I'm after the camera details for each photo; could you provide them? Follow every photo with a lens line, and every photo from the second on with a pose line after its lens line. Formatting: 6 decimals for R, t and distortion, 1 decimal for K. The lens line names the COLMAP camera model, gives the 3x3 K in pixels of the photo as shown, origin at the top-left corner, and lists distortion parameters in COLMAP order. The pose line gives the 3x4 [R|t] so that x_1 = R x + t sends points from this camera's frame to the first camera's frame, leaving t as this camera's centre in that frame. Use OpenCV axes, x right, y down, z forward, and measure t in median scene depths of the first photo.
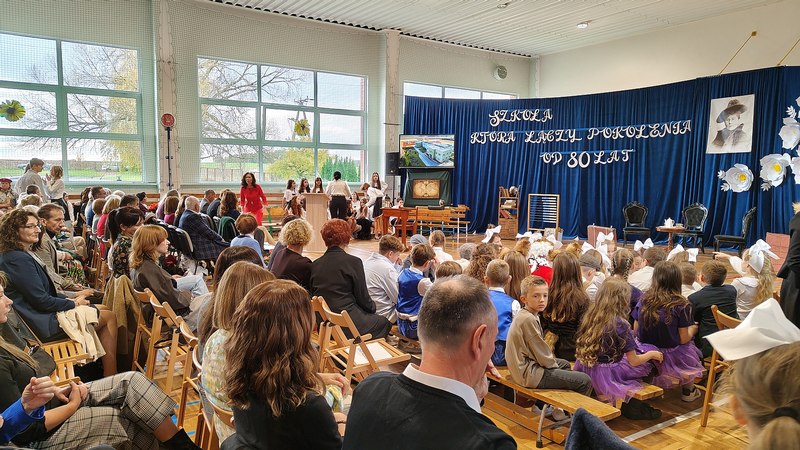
lens RADIAL K [[562.7, 0, 399.8], [0, 562.7, 227.6], [0, 0, 1]] dist [0.040720, 0.002555]
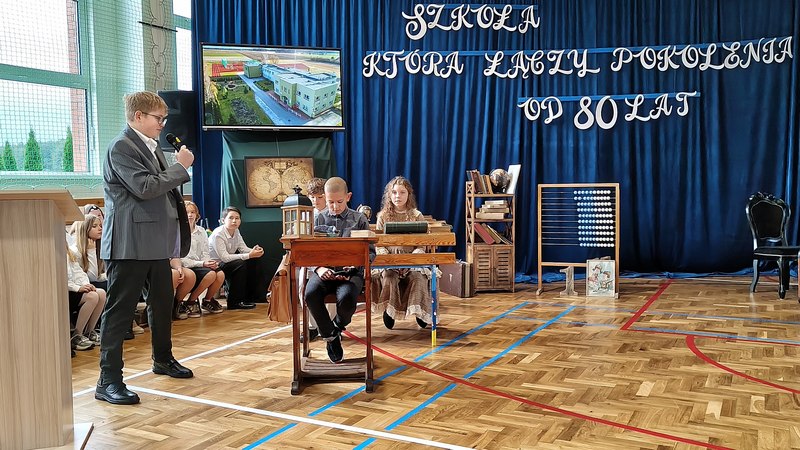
lens RADIAL K [[694.9, 0, 400.1], [0, 694.9, 222.1], [0, 0, 1]] dist [0.014586, -0.004935]
pose [[0.885091, -0.050170, 0.462706, -0.111919], [0.067406, 0.997509, -0.020781, -0.025861], [-0.460511, 0.049582, 0.886268, 0.554449]]
